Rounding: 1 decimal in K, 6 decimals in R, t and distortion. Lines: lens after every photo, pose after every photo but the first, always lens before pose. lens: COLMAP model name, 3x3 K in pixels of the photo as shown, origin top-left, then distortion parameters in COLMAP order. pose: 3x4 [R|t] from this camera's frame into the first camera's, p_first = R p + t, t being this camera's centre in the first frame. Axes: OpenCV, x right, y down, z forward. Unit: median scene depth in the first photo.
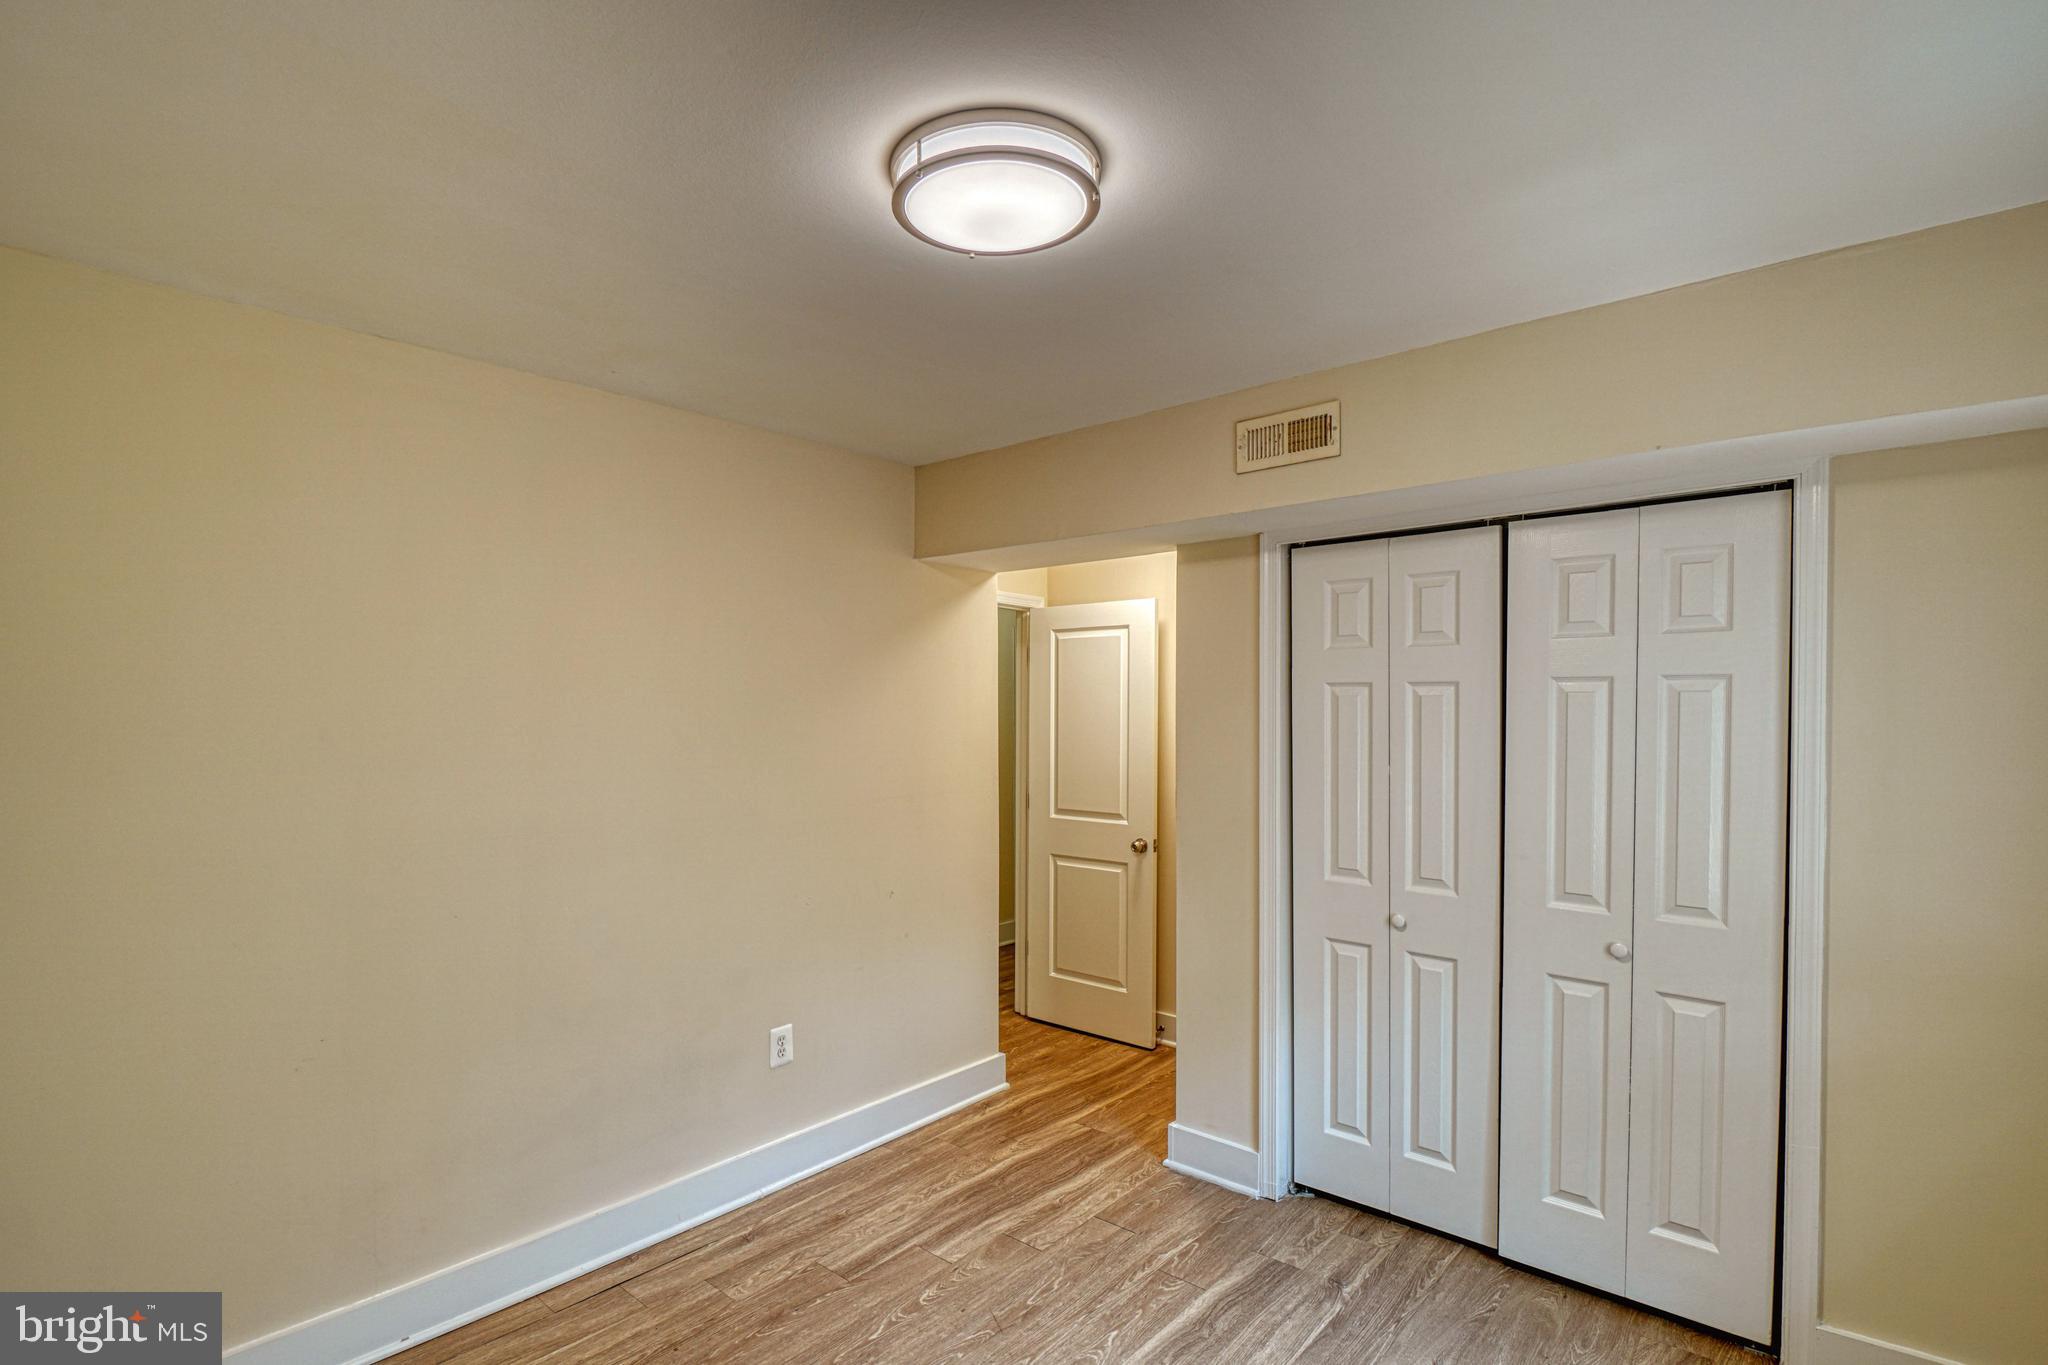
lens RADIAL K [[999.3, 0, 992.8], [0, 999.3, 731.1], [0, 0, 1]] dist [0.026120, -0.020911]
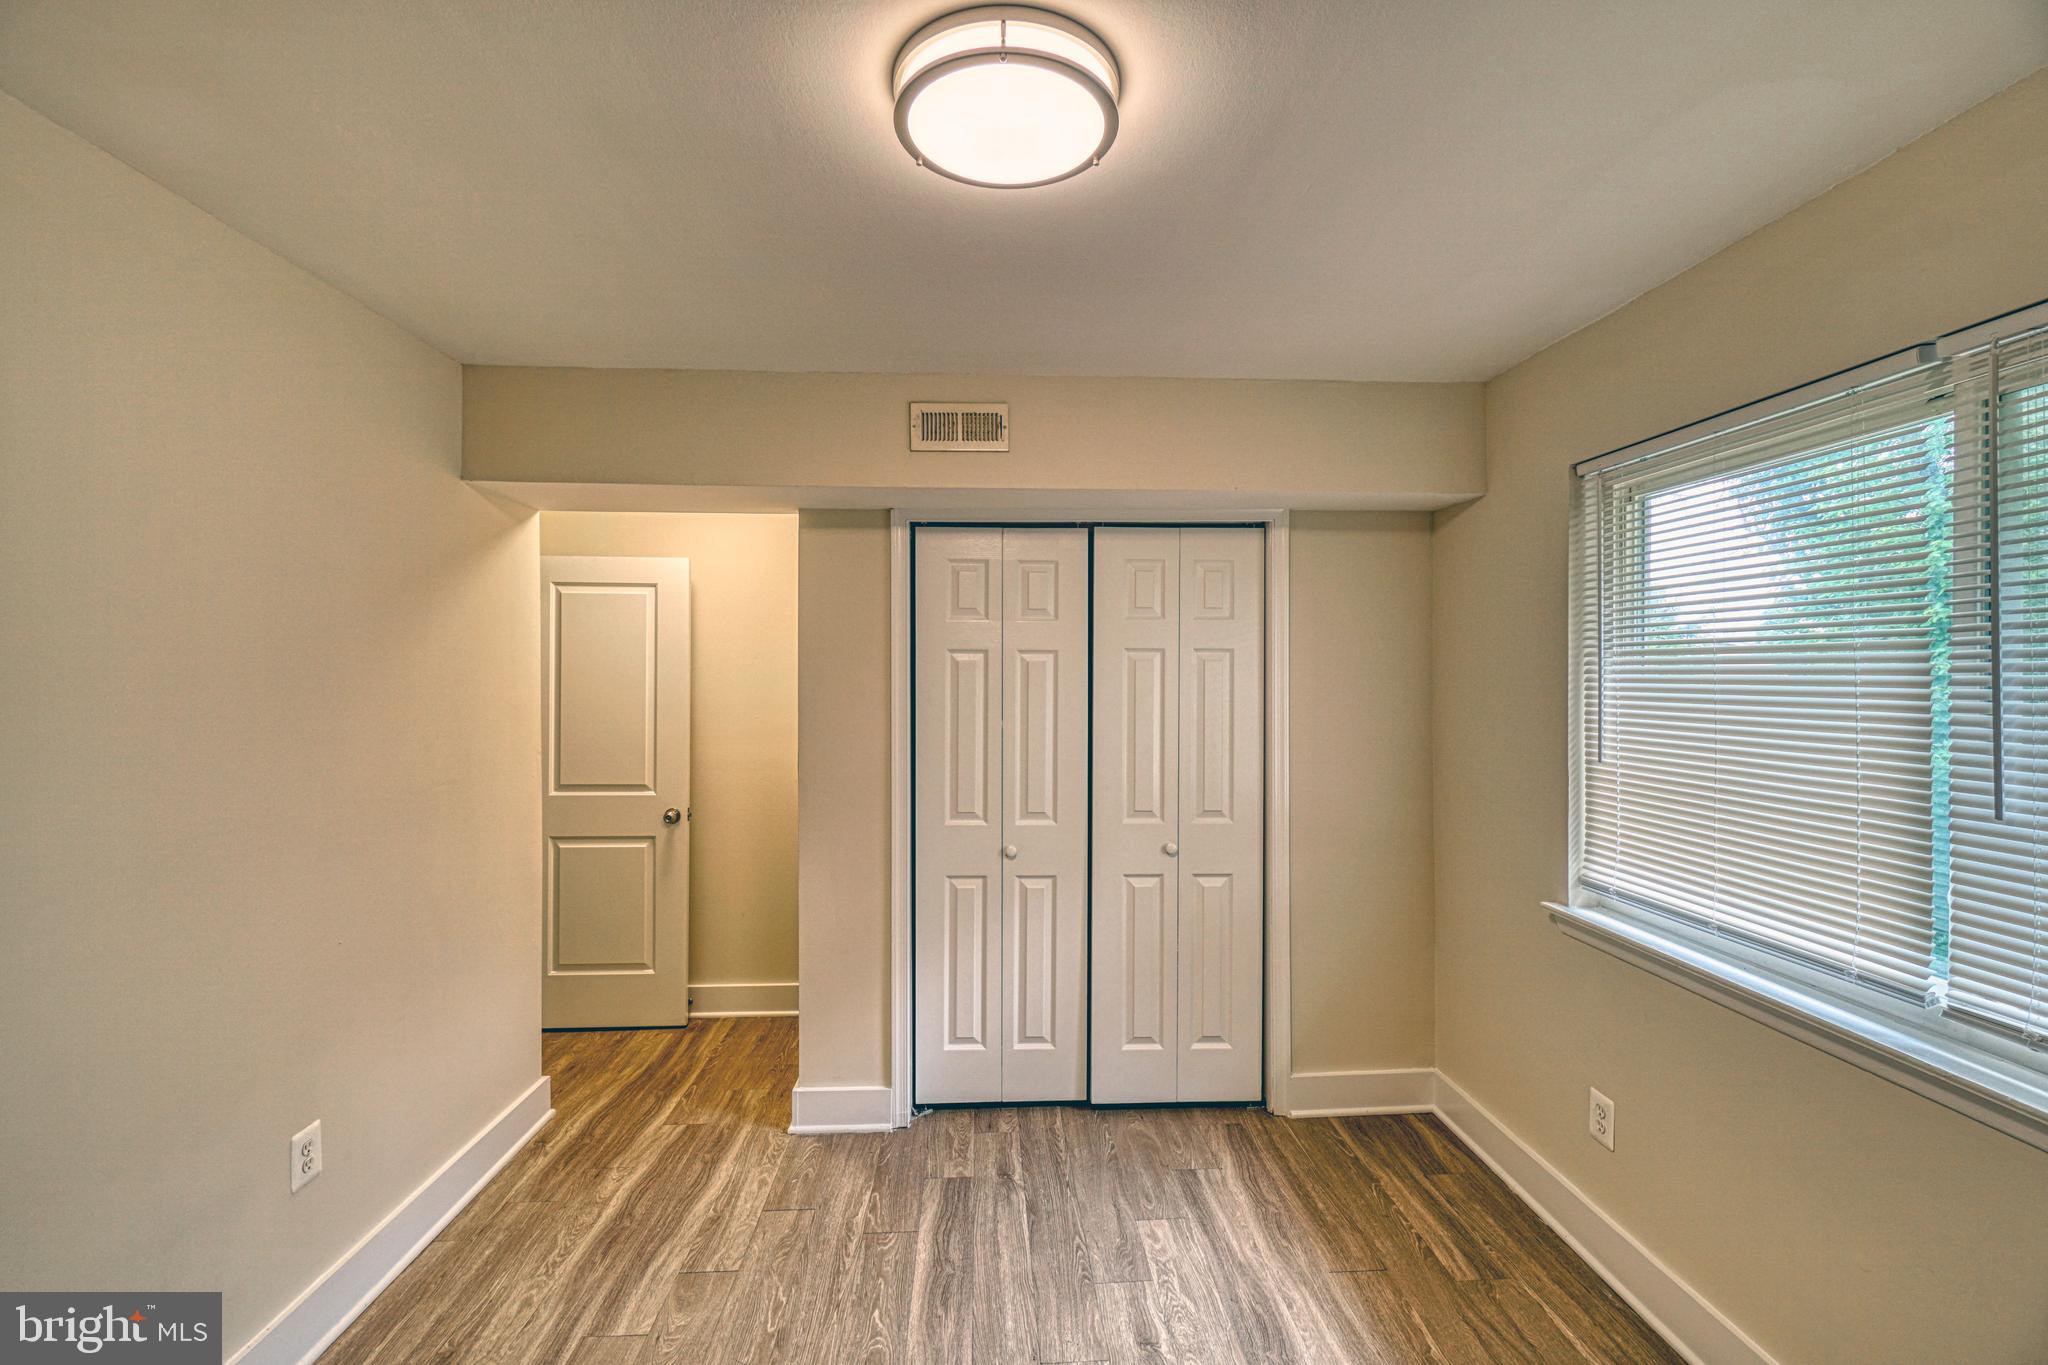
lens RADIAL K [[894.6, 0, 1024.3], [0, 894.6, 680.2], [0, 0, 1]] dist [0.001065, -0.003943]
pose [[0.712967, -0.002017, 0.701194, -0.319455], [0.014253, 0.999831, -0.011617, -0.000189], [-0.701052, 0.018276, 0.712876, 0.229684]]
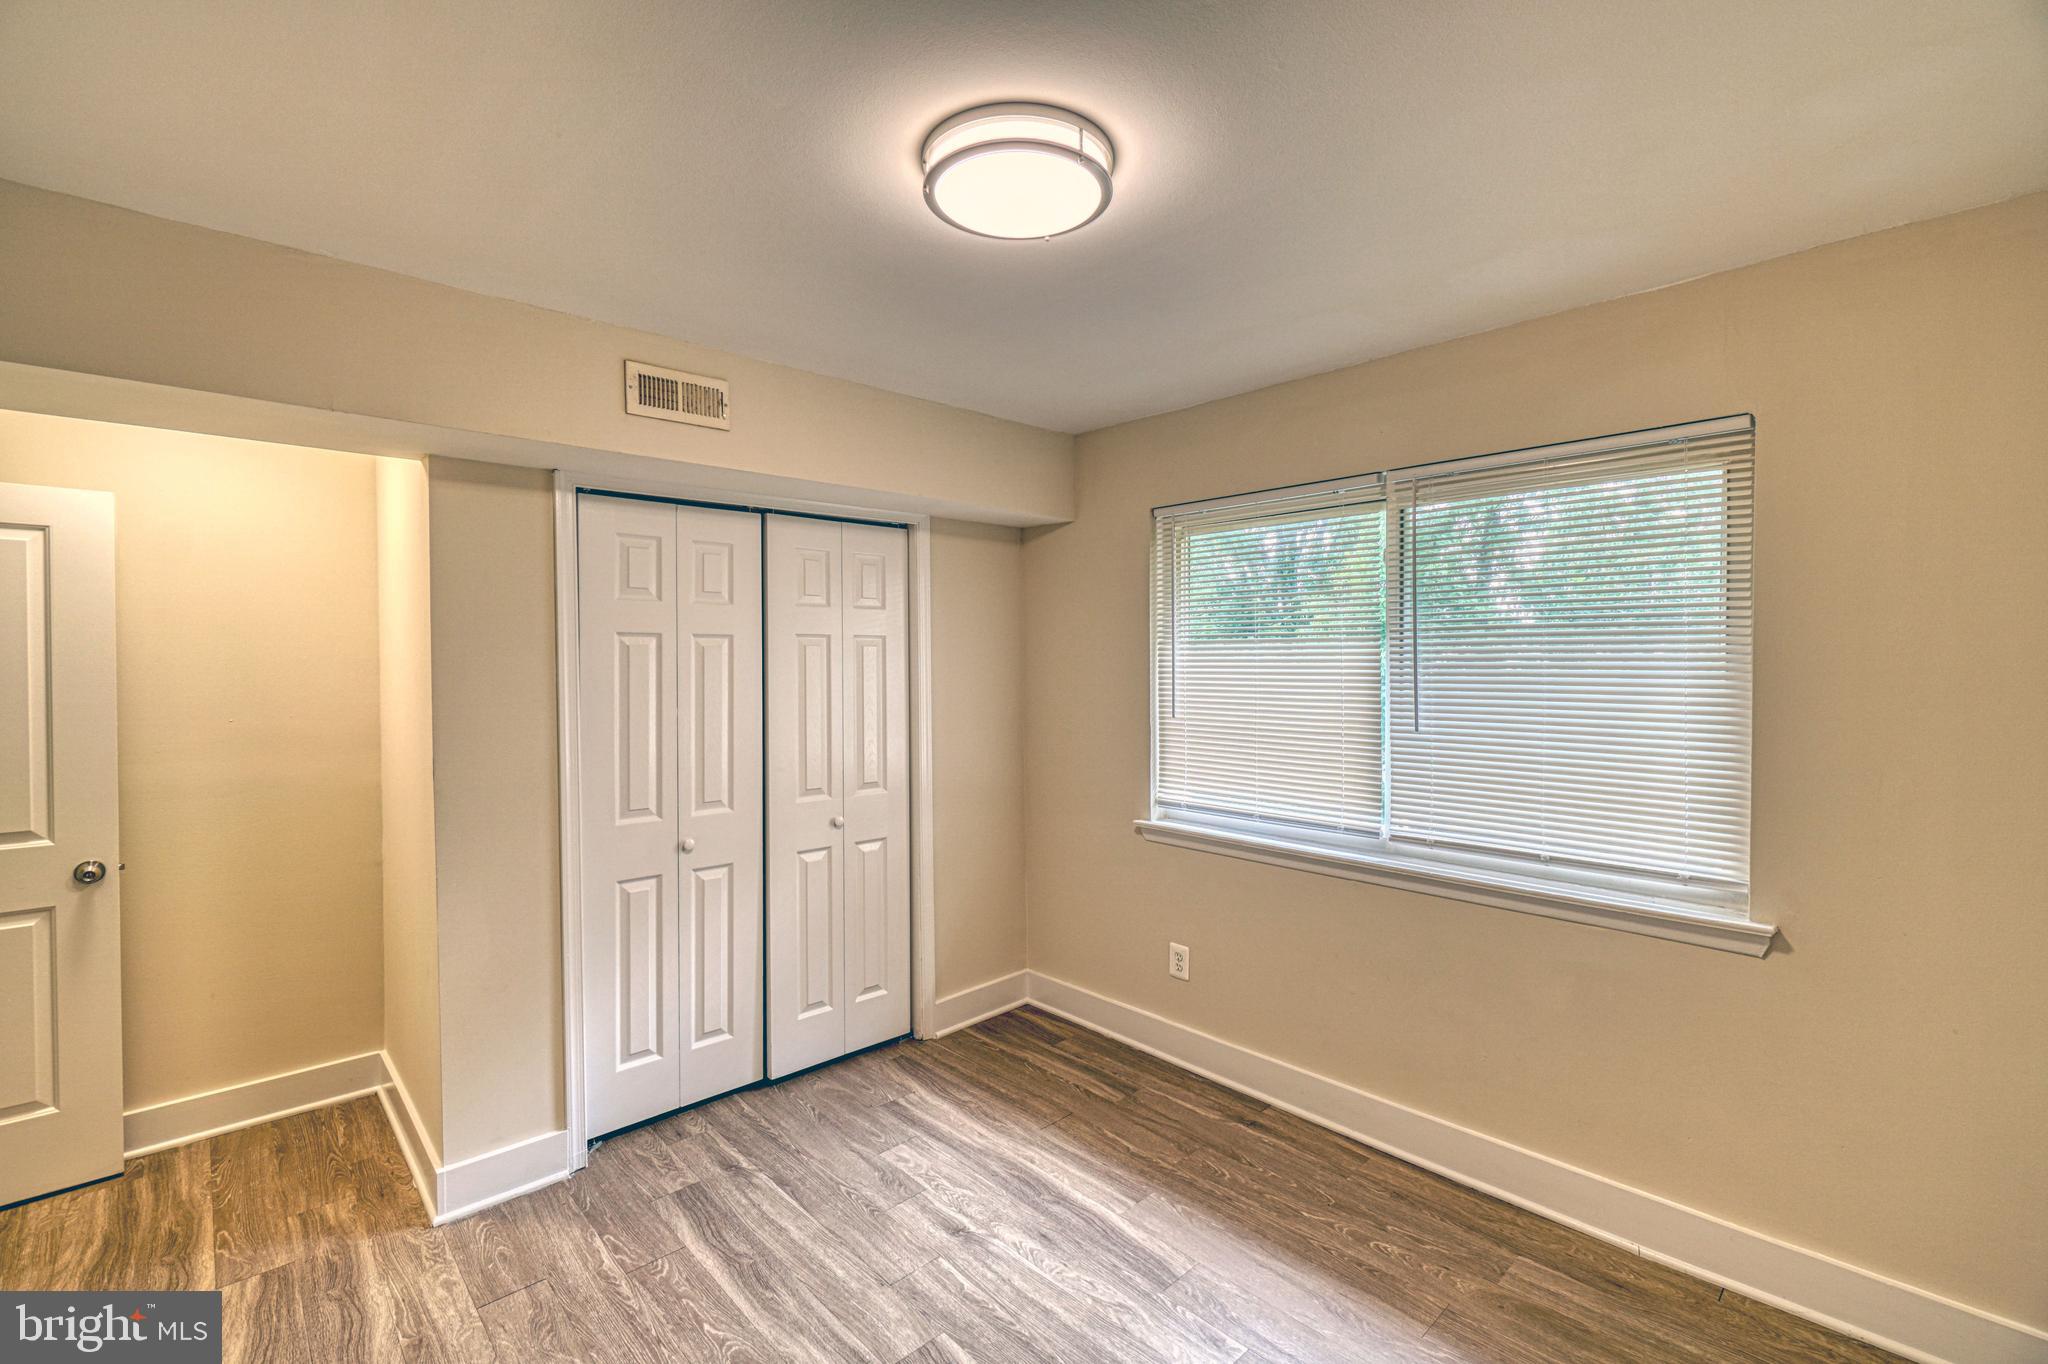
lens RADIAL K [[894.6, 0, 1024.3], [0, 894.6, 679.7], [0, 0, 1]] dist [0.001065, -0.003943]
pose [[0.091449, -0.021541, 0.995577, -0.554301], [0.028223, 0.999420, 0.019032, -0.005162], [-0.995410, 0.026358, 0.092004, 0.517040]]
